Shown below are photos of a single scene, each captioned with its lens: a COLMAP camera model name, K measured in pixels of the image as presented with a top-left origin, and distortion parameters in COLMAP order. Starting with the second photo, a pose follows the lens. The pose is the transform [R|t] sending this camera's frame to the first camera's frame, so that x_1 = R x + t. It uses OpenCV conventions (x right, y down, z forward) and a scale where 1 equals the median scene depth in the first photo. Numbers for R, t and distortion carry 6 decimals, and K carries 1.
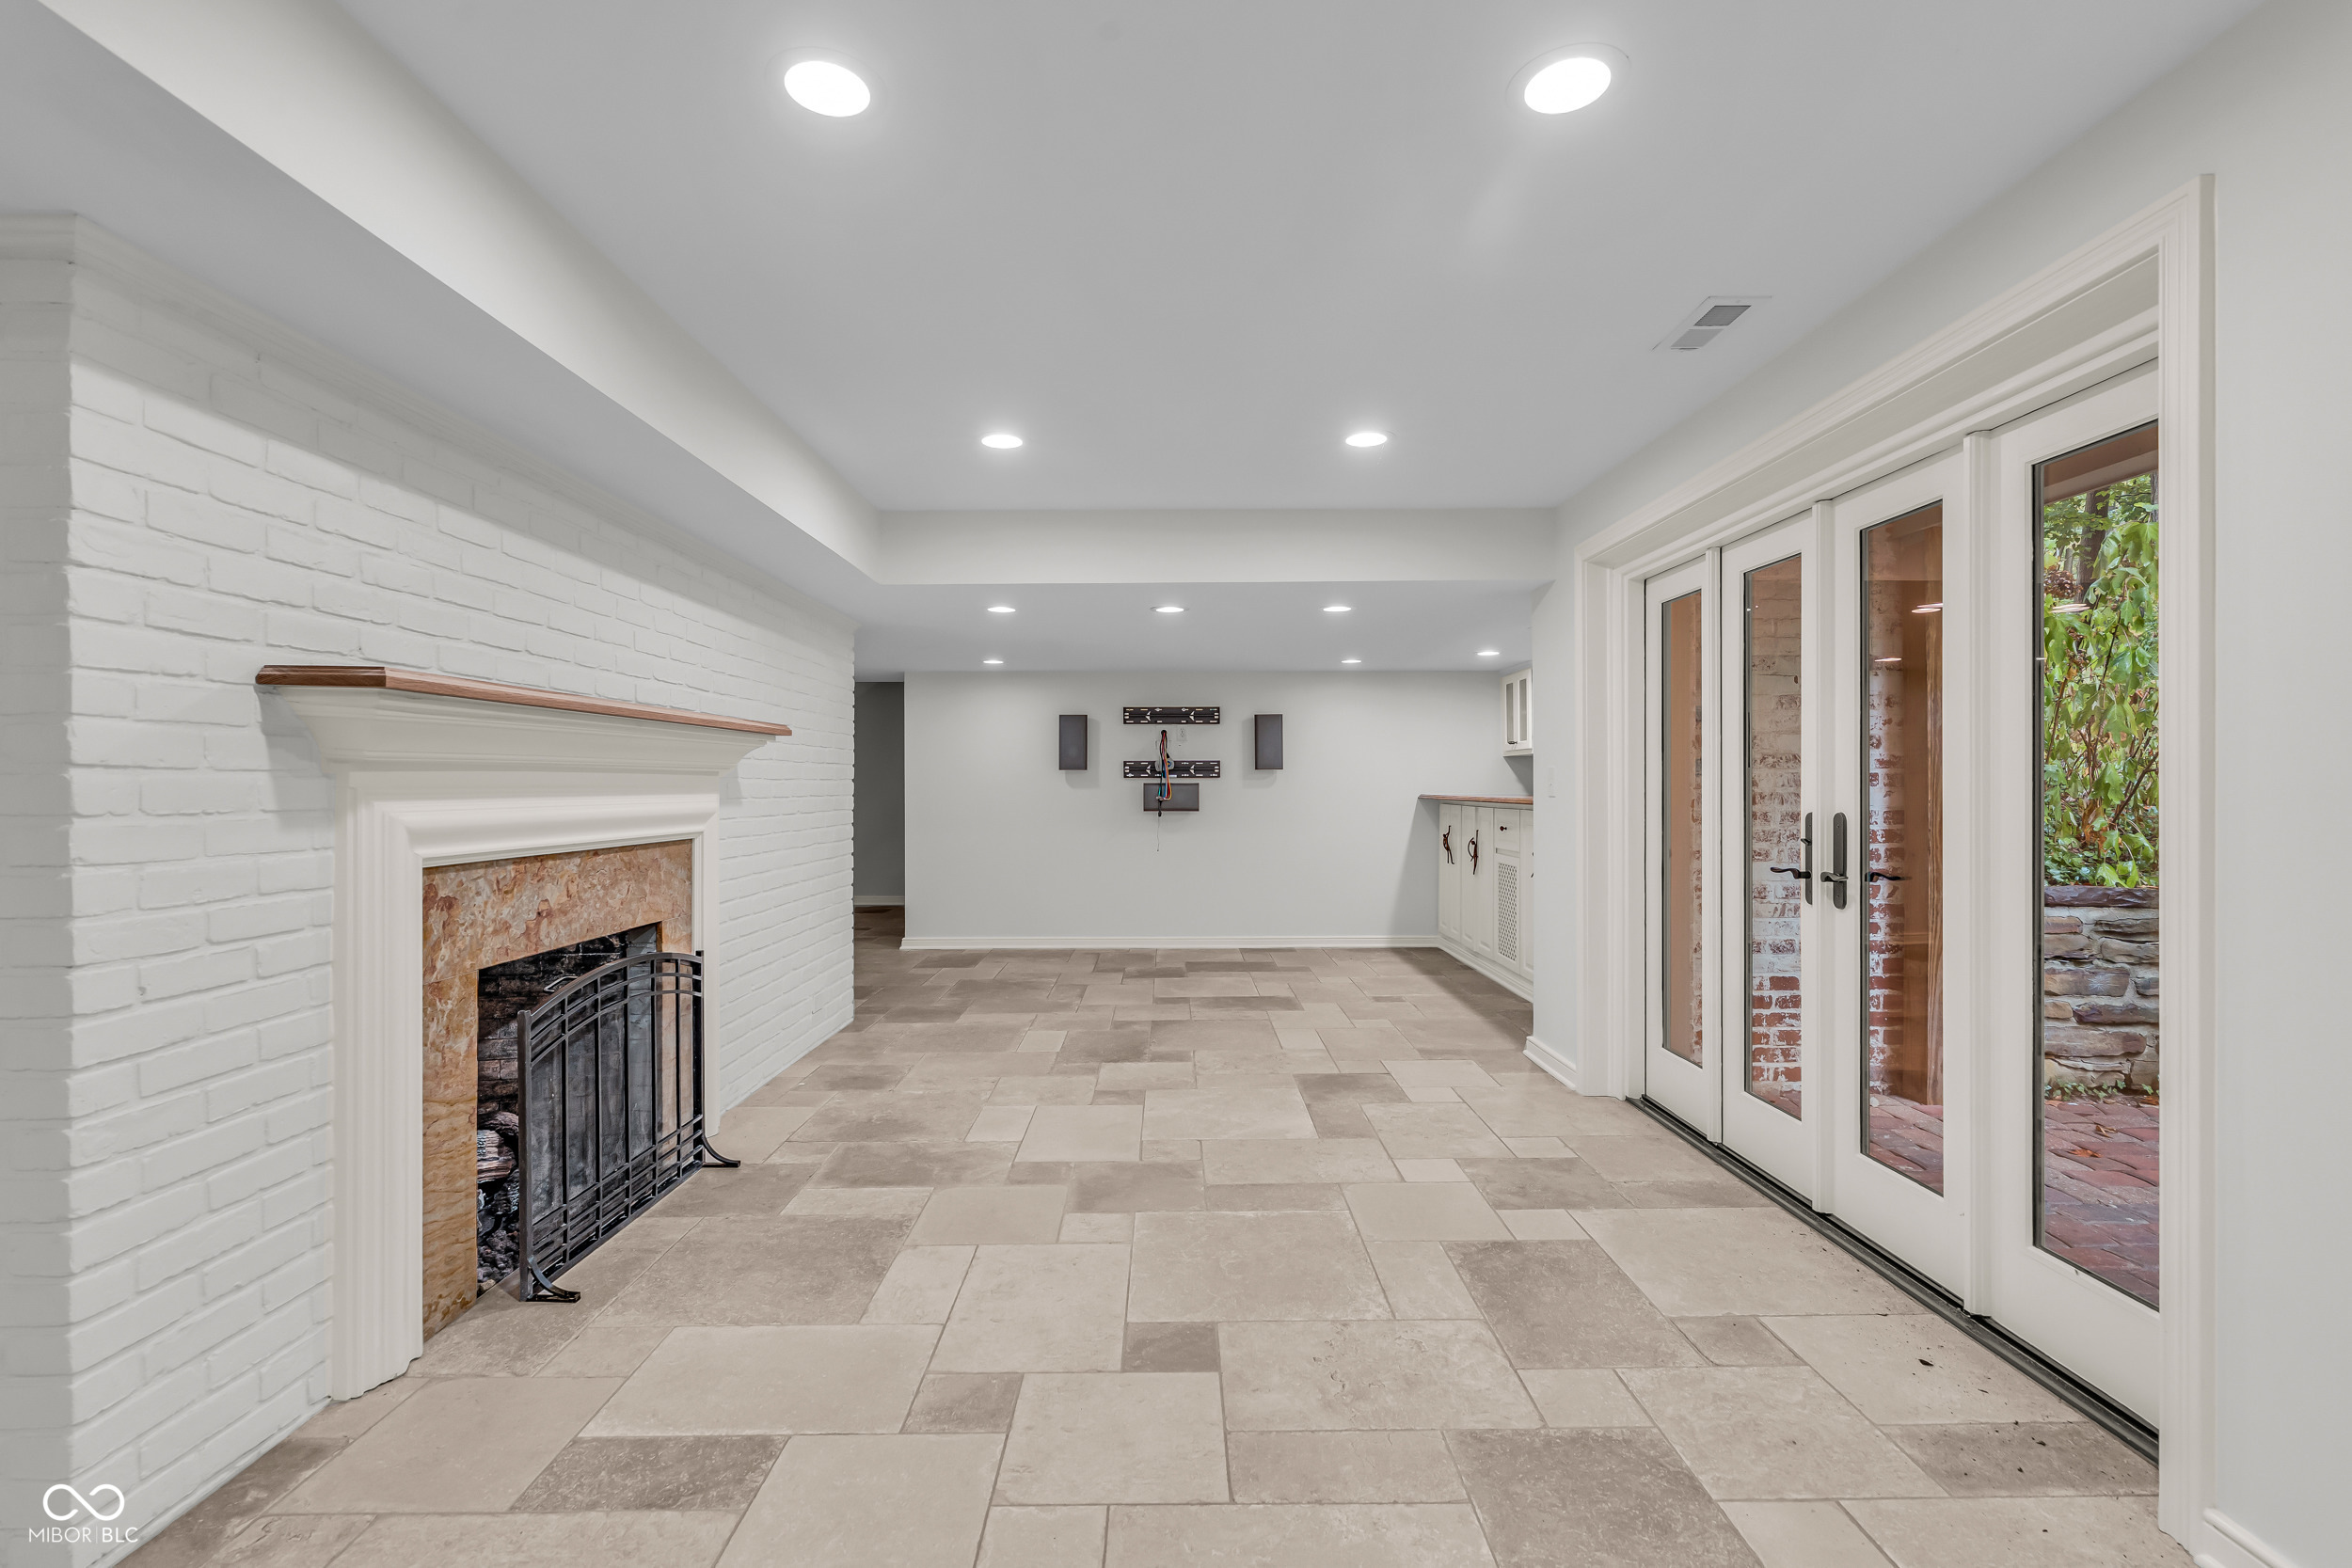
lens RADIAL K [[1057.4, 0, 1172.1], [0, 1057.4, 791.8], [0, 0, 1]] dist [0.001006, 0.000132]
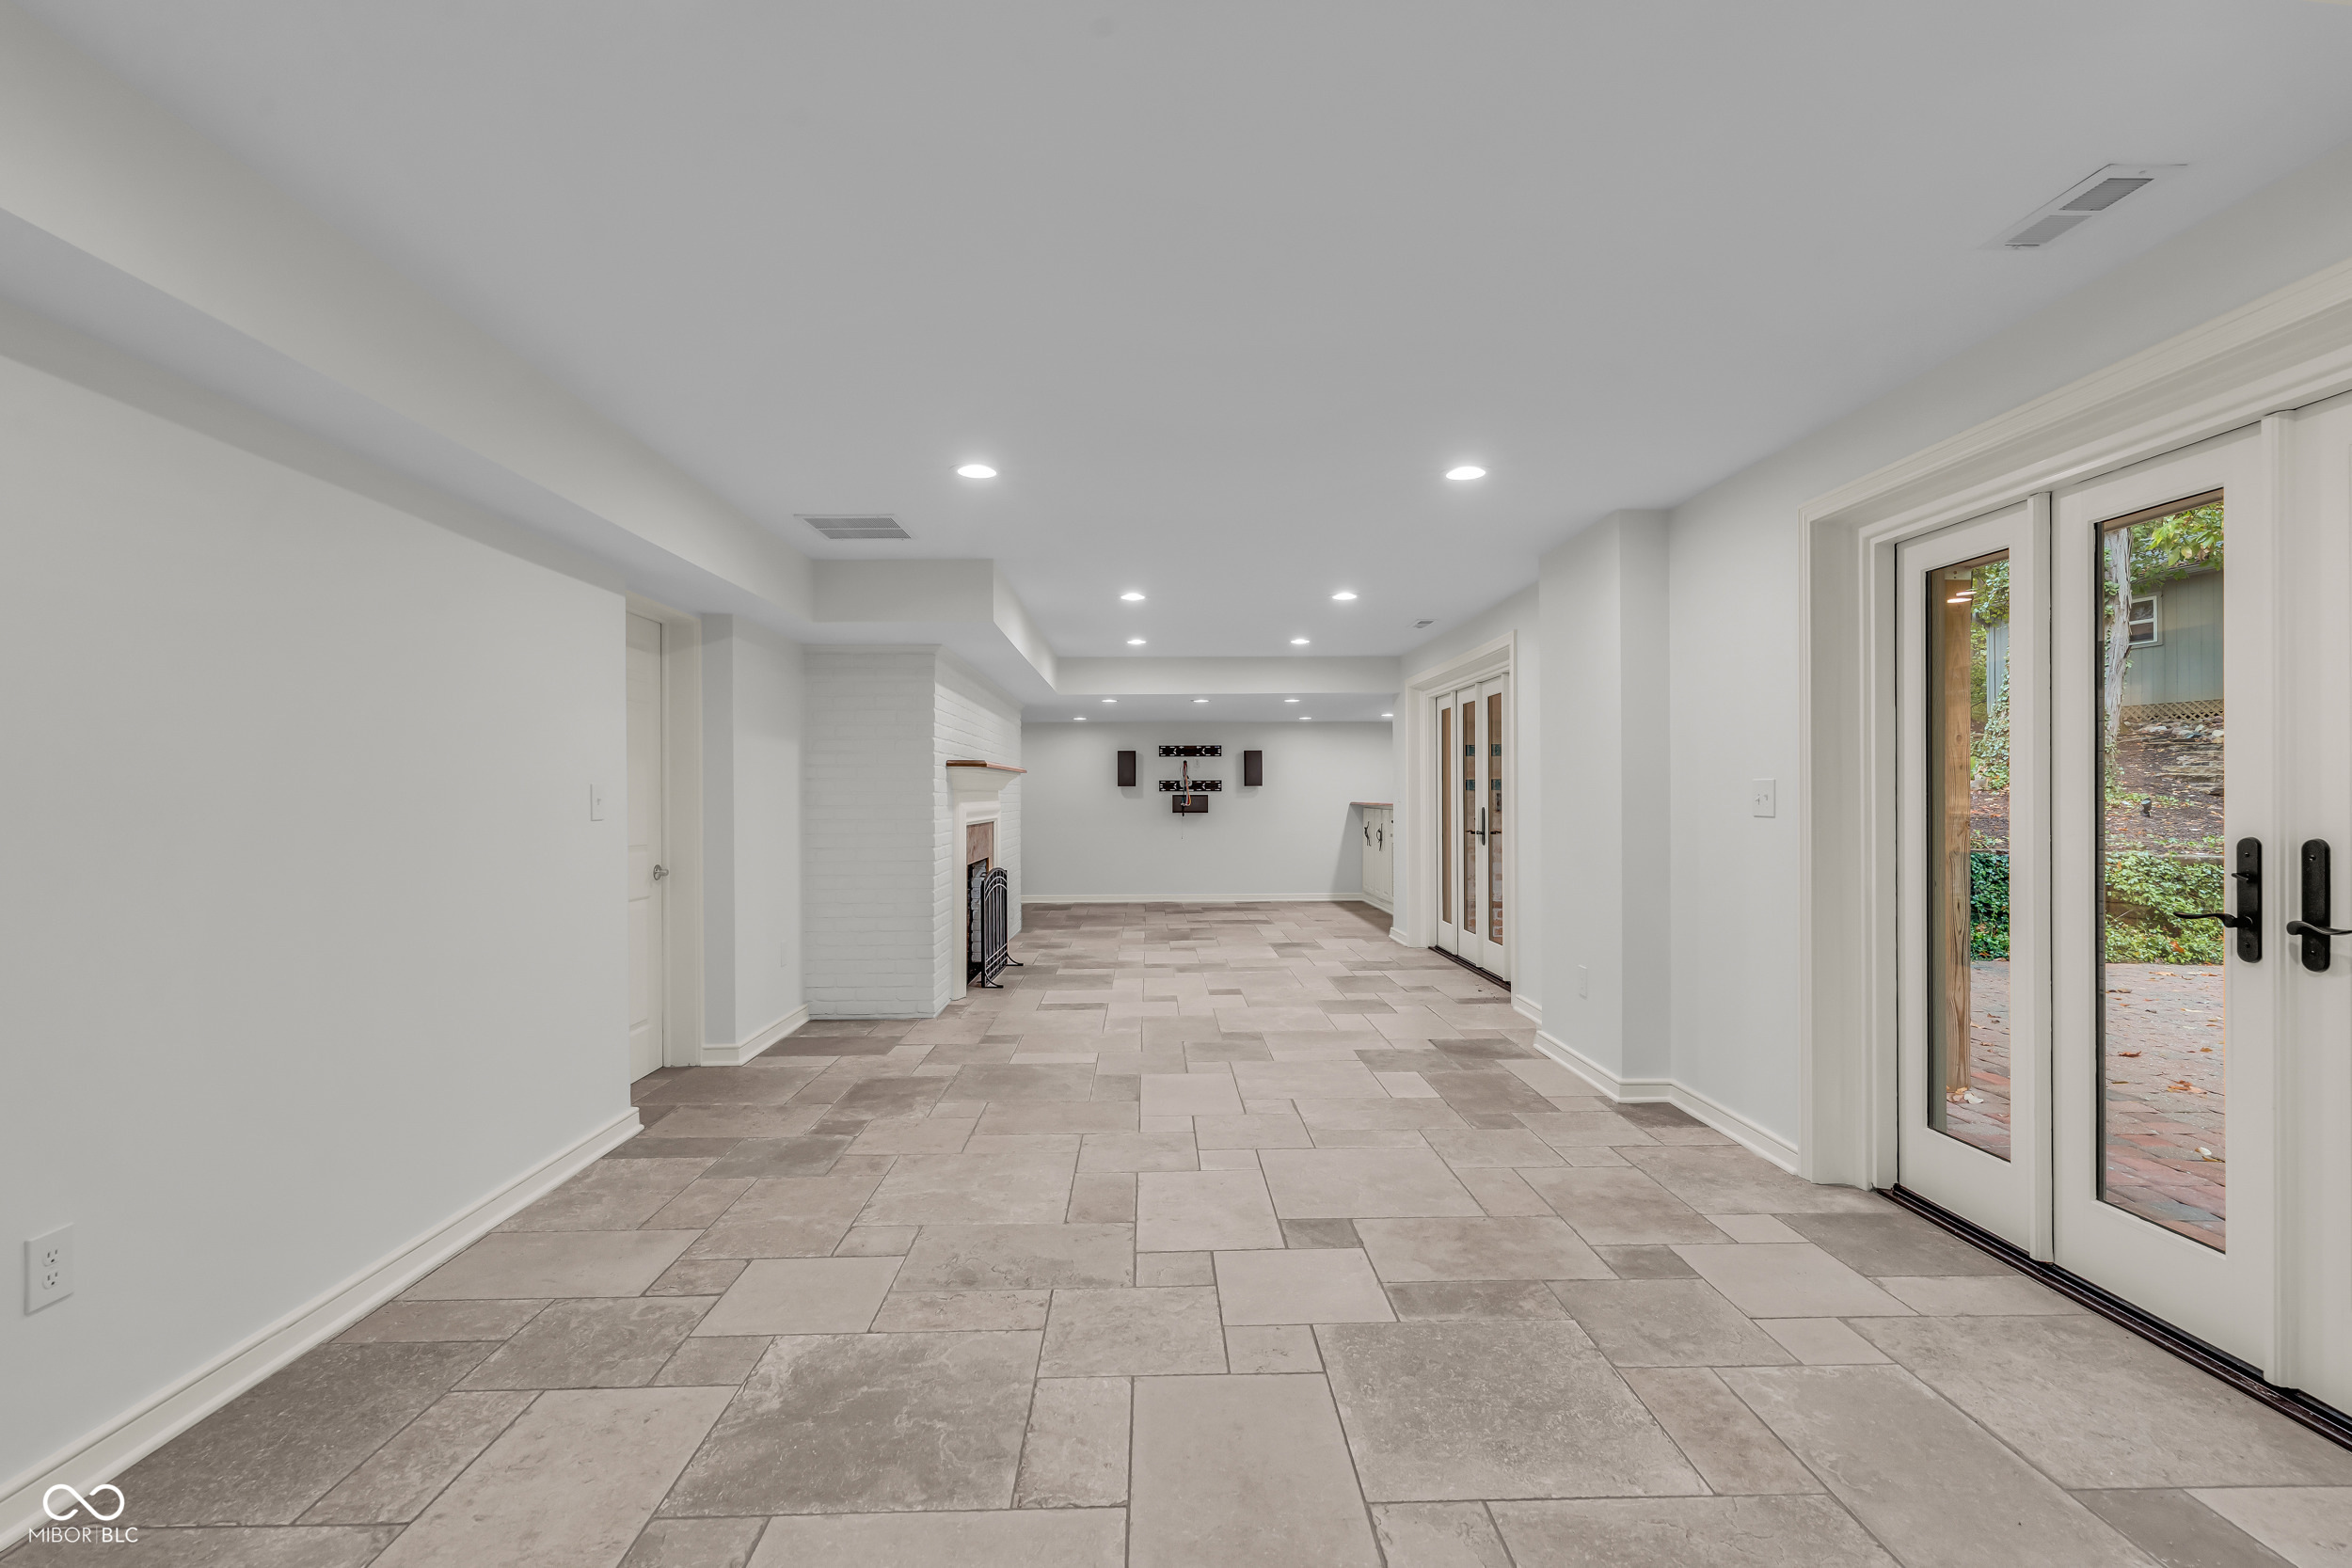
lens RADIAL K [[1057.4, 0, 1178.8], [0, 1057.4, 785.9], [0, 0, 1]] dist [0.001006, 0.000132]
pose [[0.999645, -0.000613, 0.026622, -0.060014], [0.001012, 0.999888, -0.014960, 0.001769], [-0.026610, 0.014981, 0.999534, -0.556412]]
